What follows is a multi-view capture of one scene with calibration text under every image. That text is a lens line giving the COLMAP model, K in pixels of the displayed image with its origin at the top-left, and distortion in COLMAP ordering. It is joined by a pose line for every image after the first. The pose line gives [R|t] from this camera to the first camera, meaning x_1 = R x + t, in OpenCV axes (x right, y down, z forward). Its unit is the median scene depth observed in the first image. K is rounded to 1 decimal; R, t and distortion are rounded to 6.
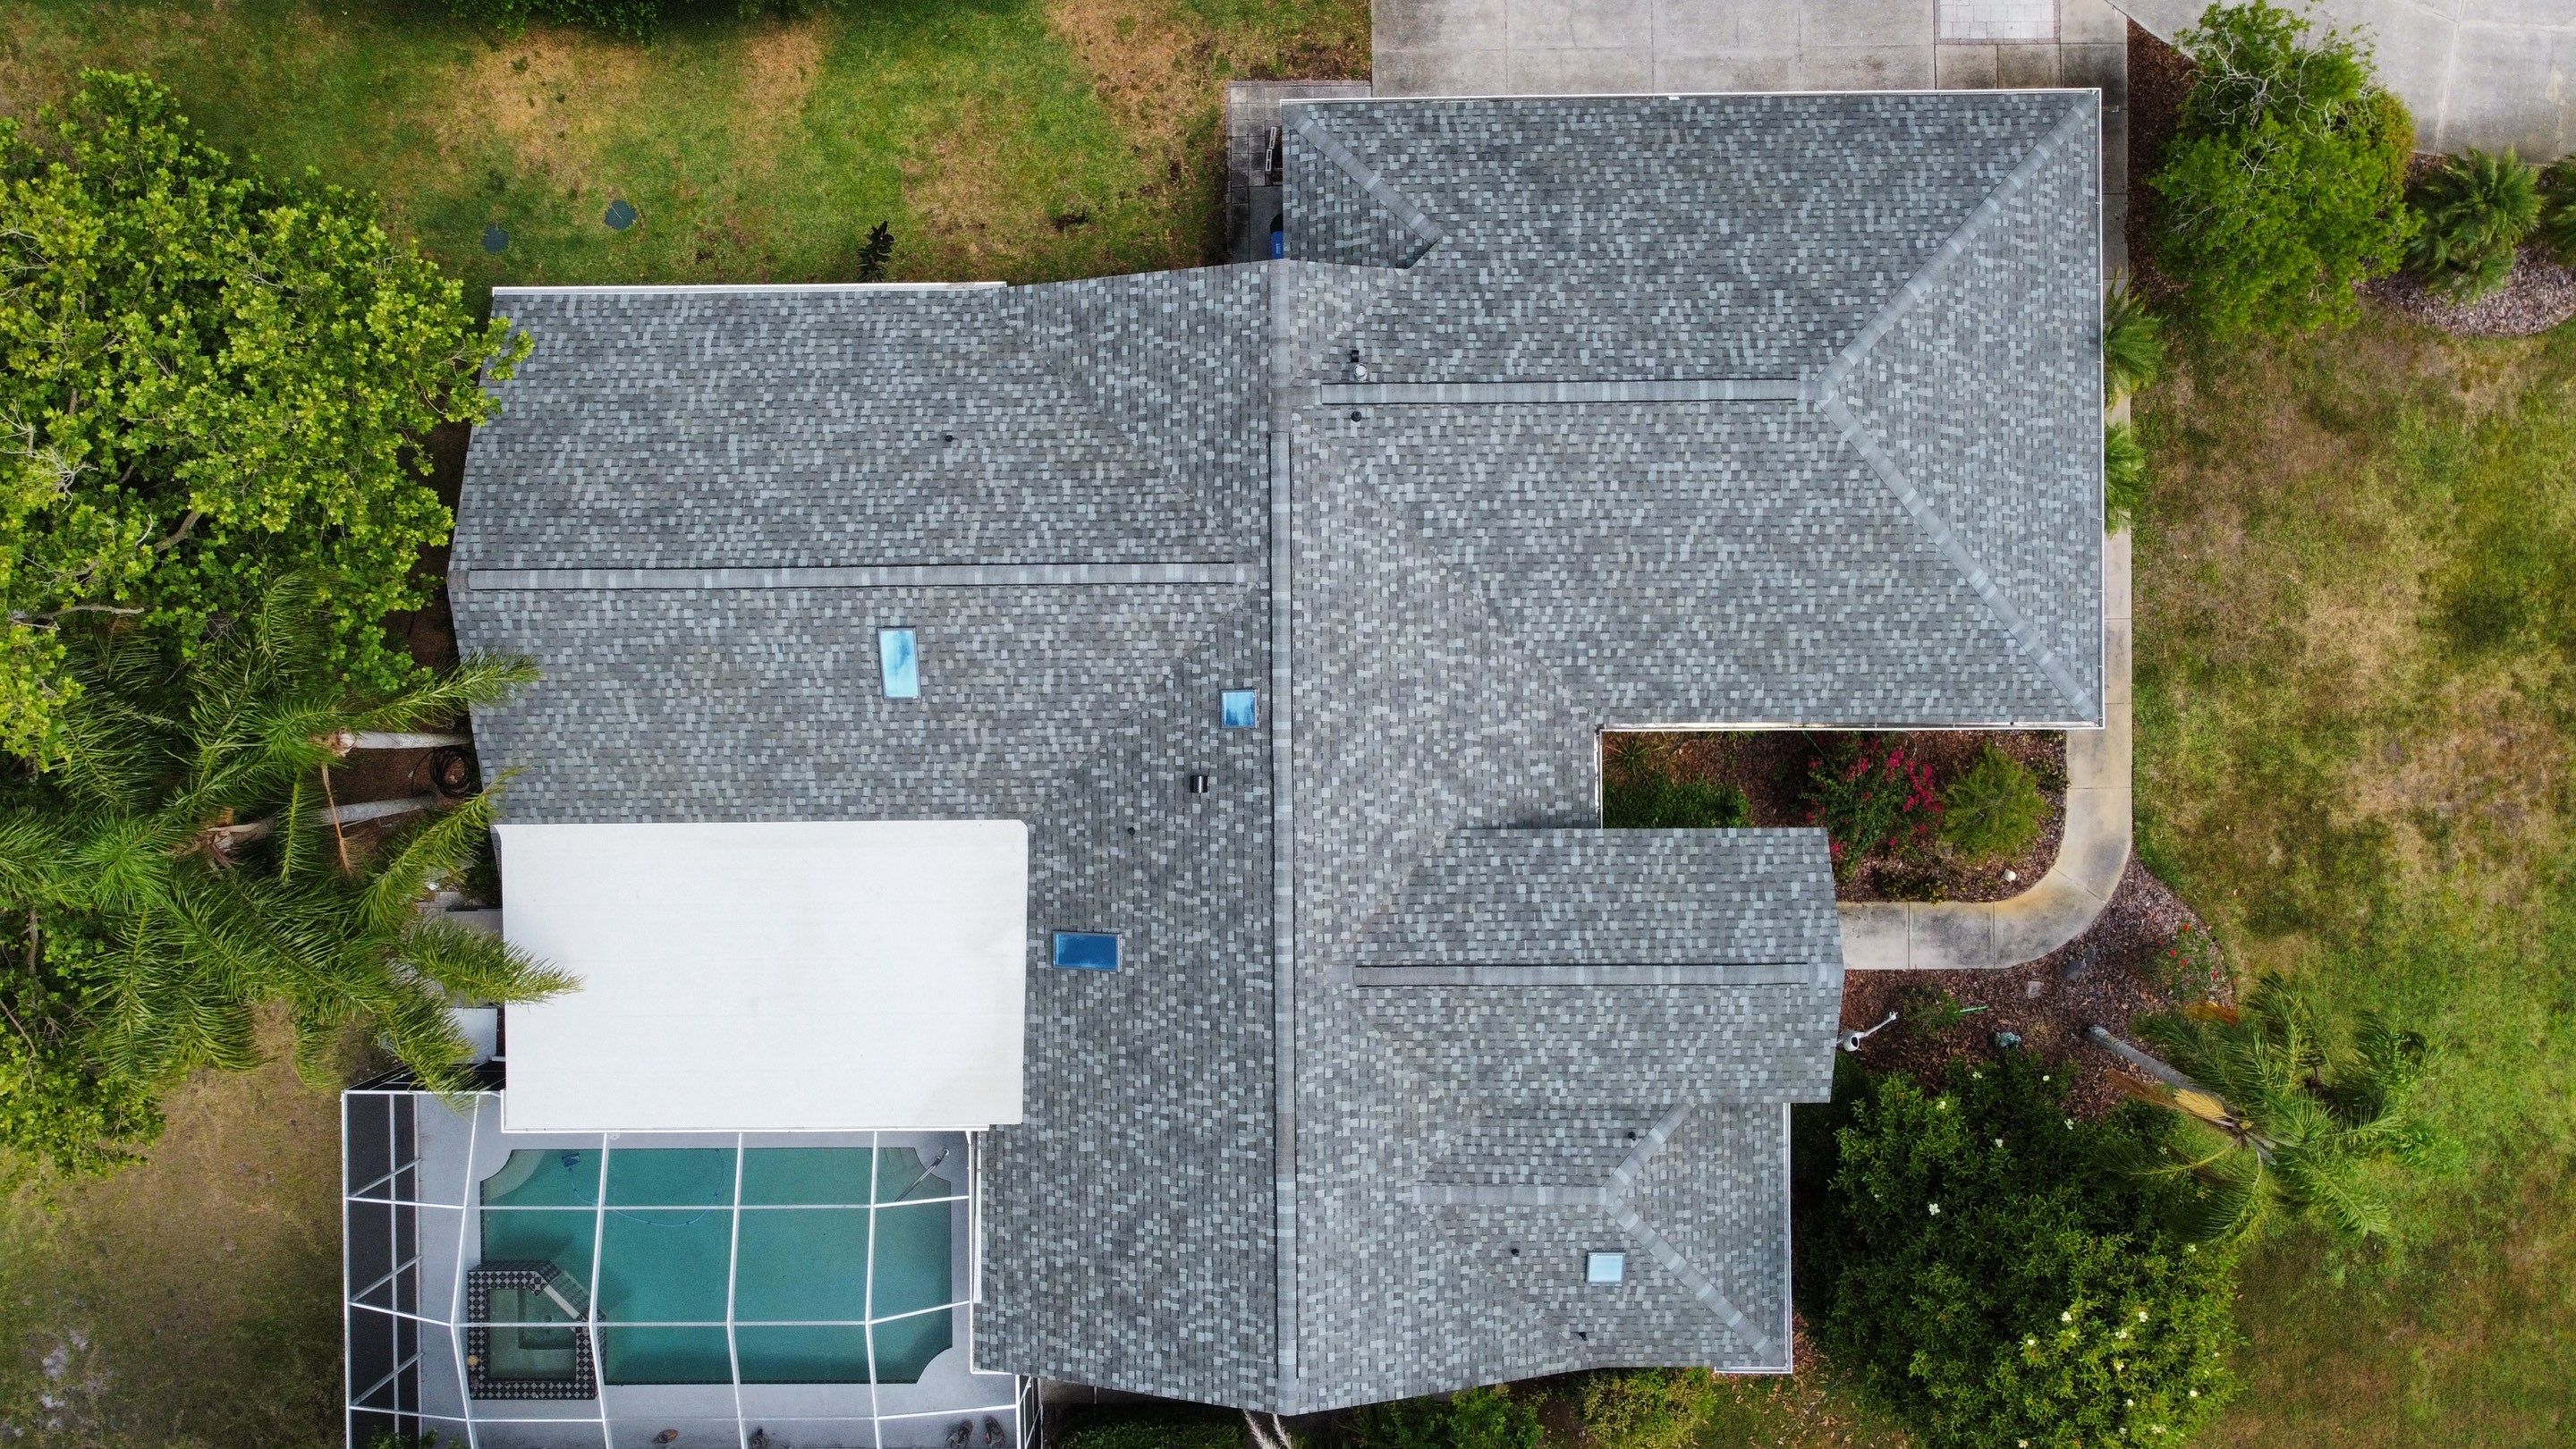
lens RADIAL K [[1956.4, 0, 1235.5], [0, 1956.4, 682.1], [0, 0, 1]] dist [0.026241, -0.103183]
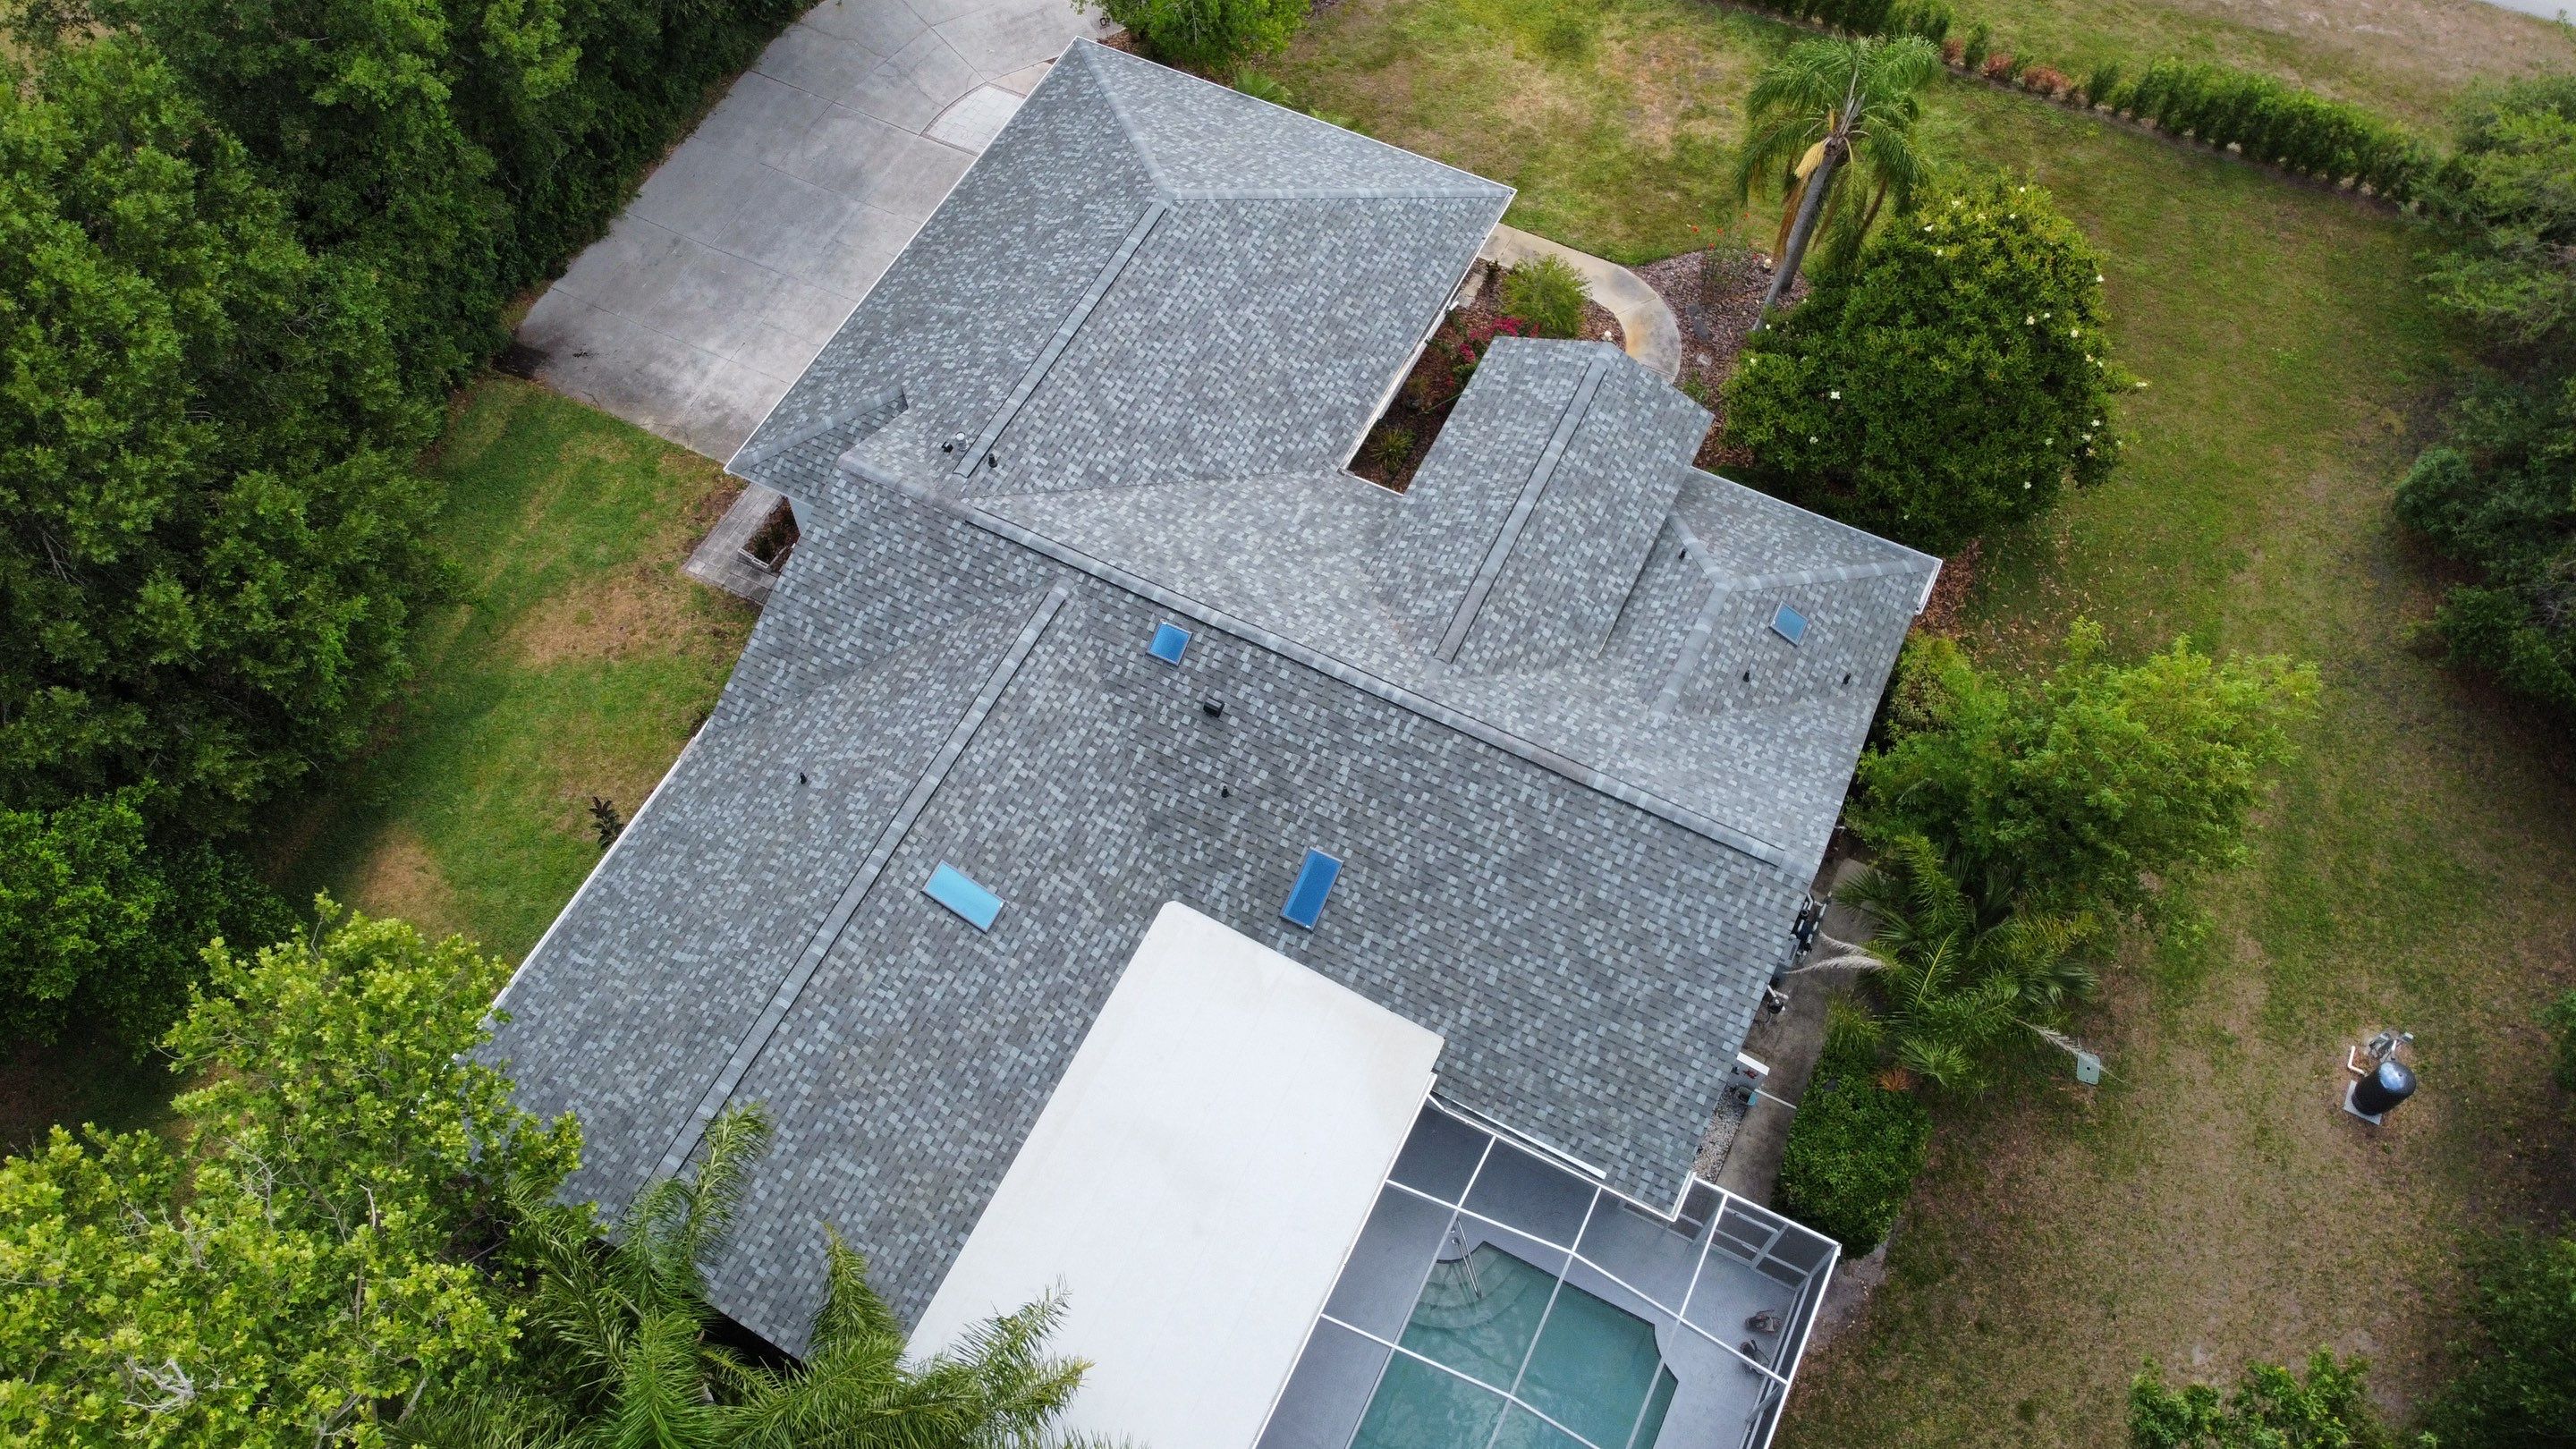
lens RADIAL K [[1956.4, 0, 1235.5], [0, 1956.4, 682.1], [0, 0, 1]] dist [0.026241, -0.103183]
pose [[0.466910, -0.744933, 0.476519, -0.498102], [0.884304, 0.392485, -0.252908, 0.319278], [0.001373, 0.539473, 0.842002, 0.110779]]
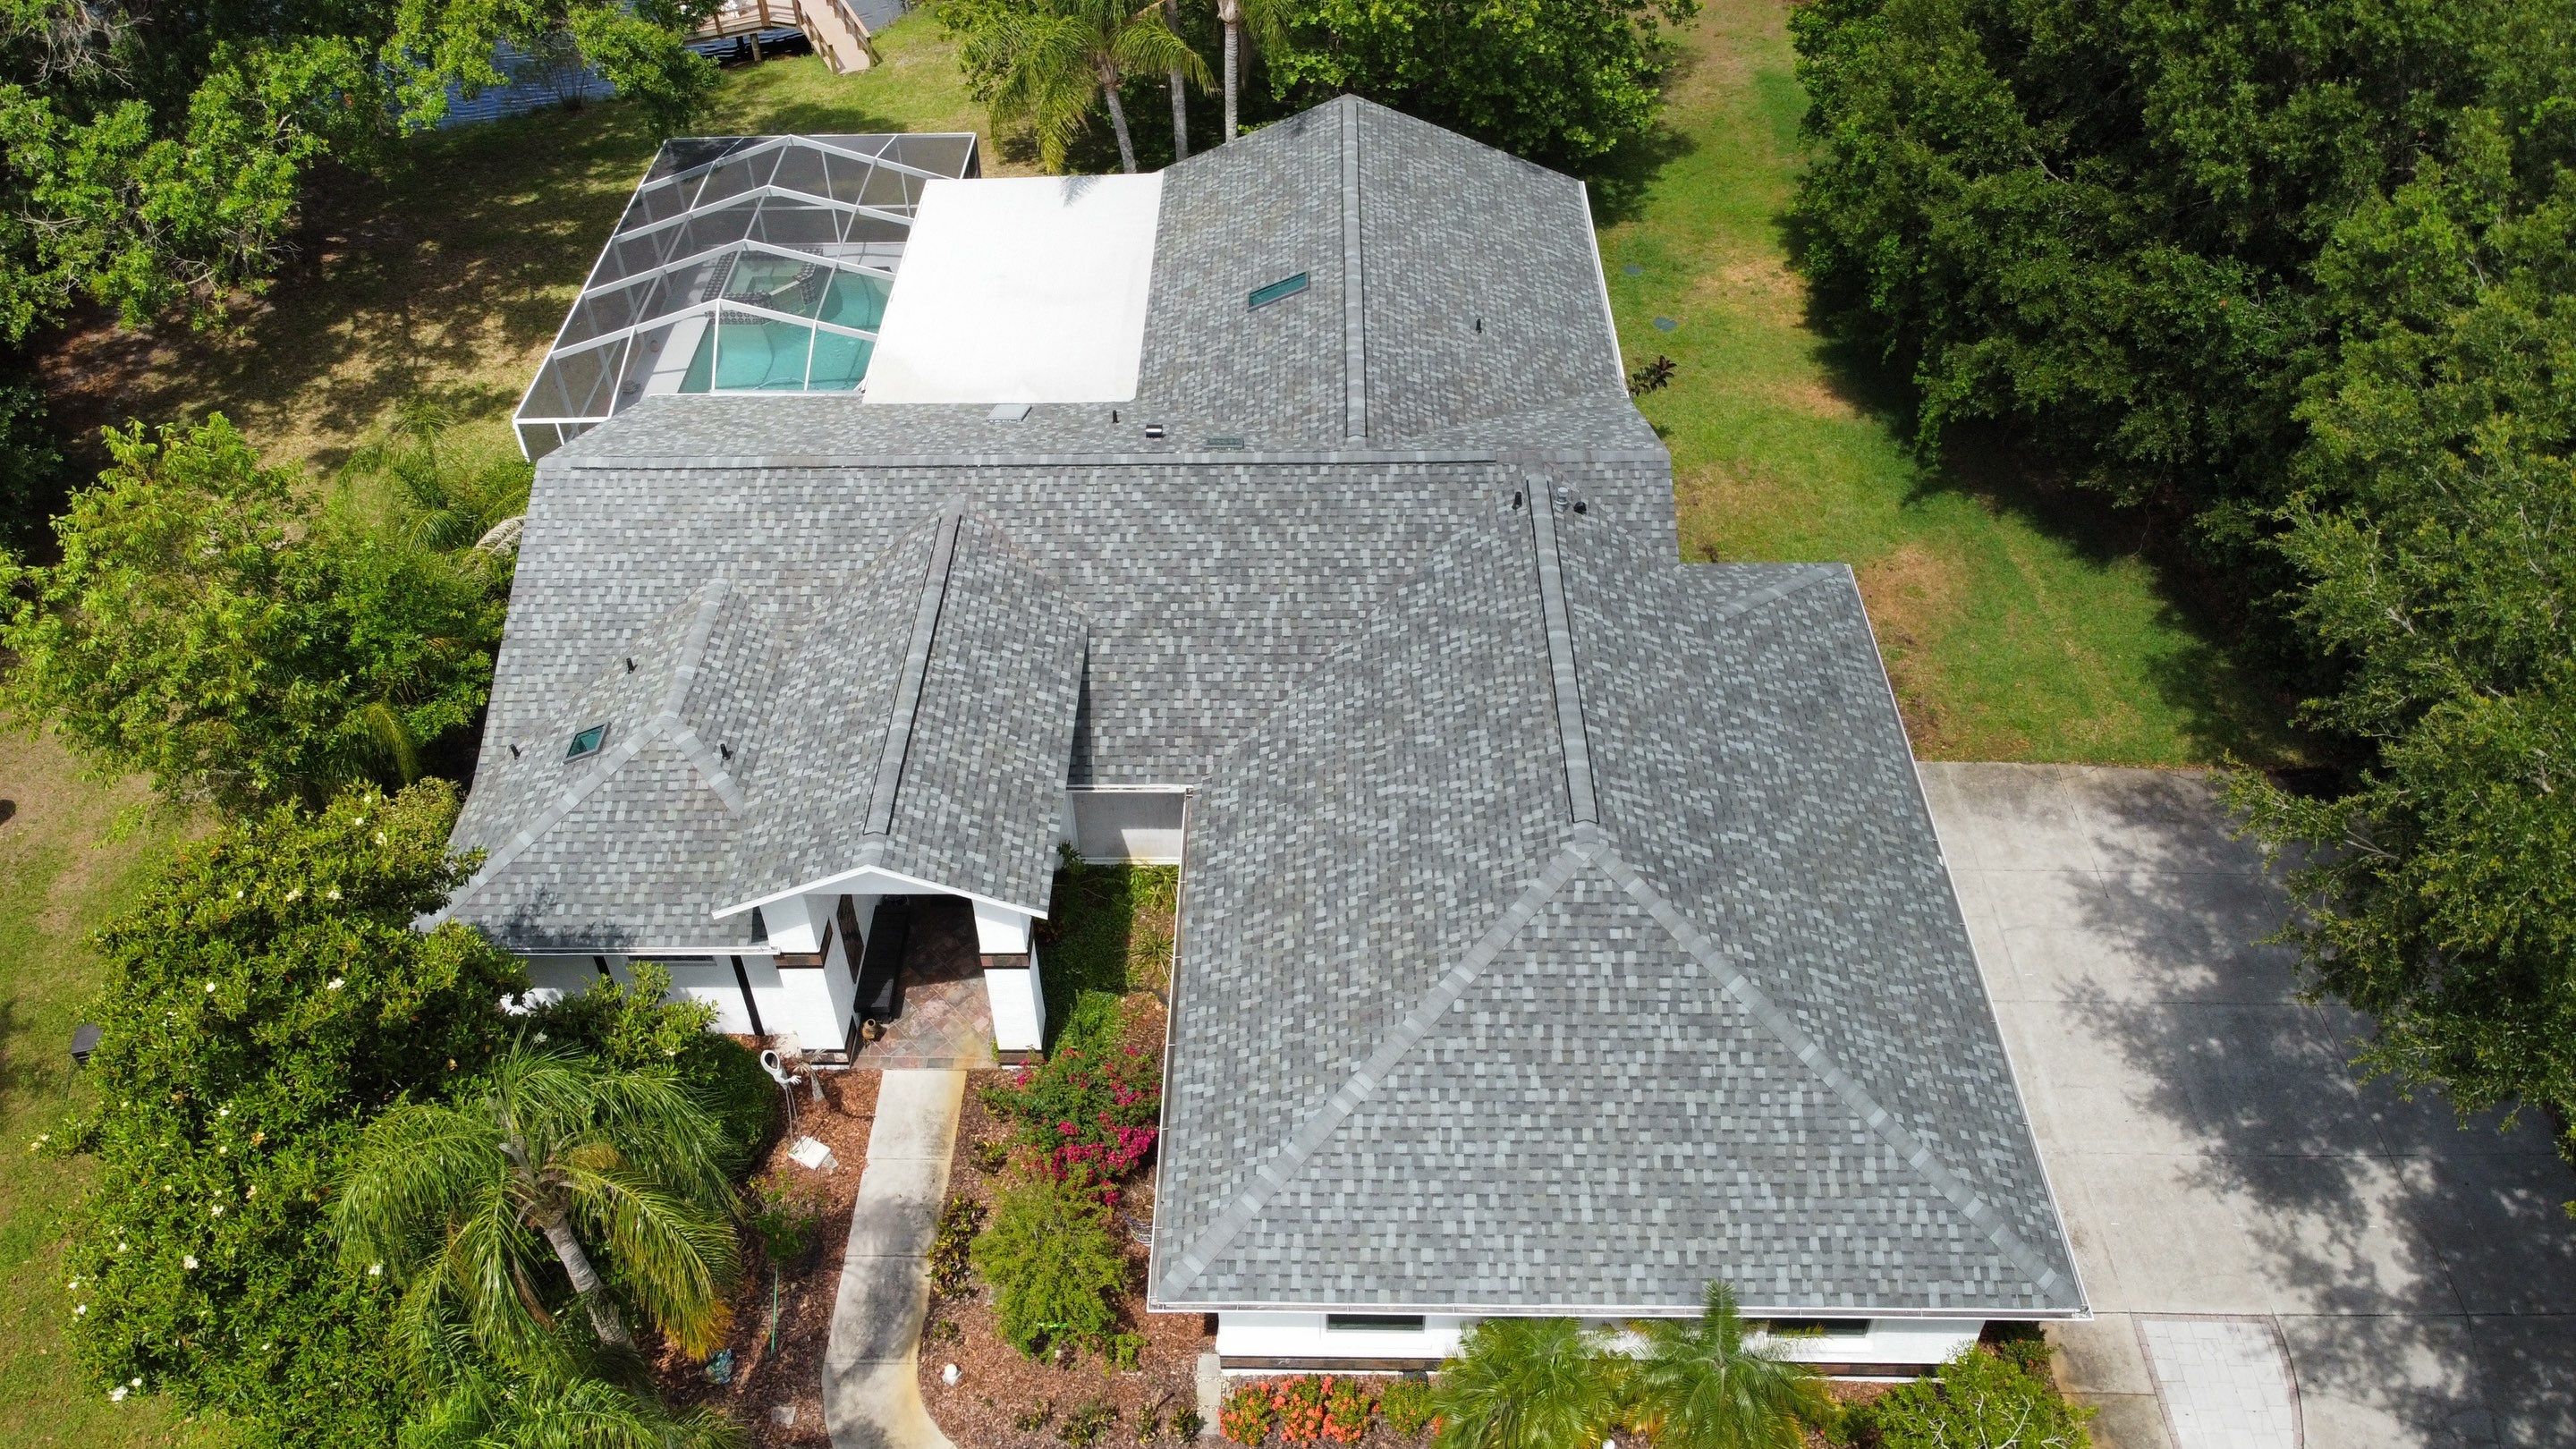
lens RADIAL K [[1923.3, 0, 1238.9], [0, 1923.3, 705.0], [0, 0, 1]] dist [0.007789, -0.059245]
pose [[-0.038098, 0.688879, -0.723875, 0.816069], [-0.998507, 0.002127, 0.054576, -0.048067], [0.039136, 0.724874, 0.687769, 0.397877]]
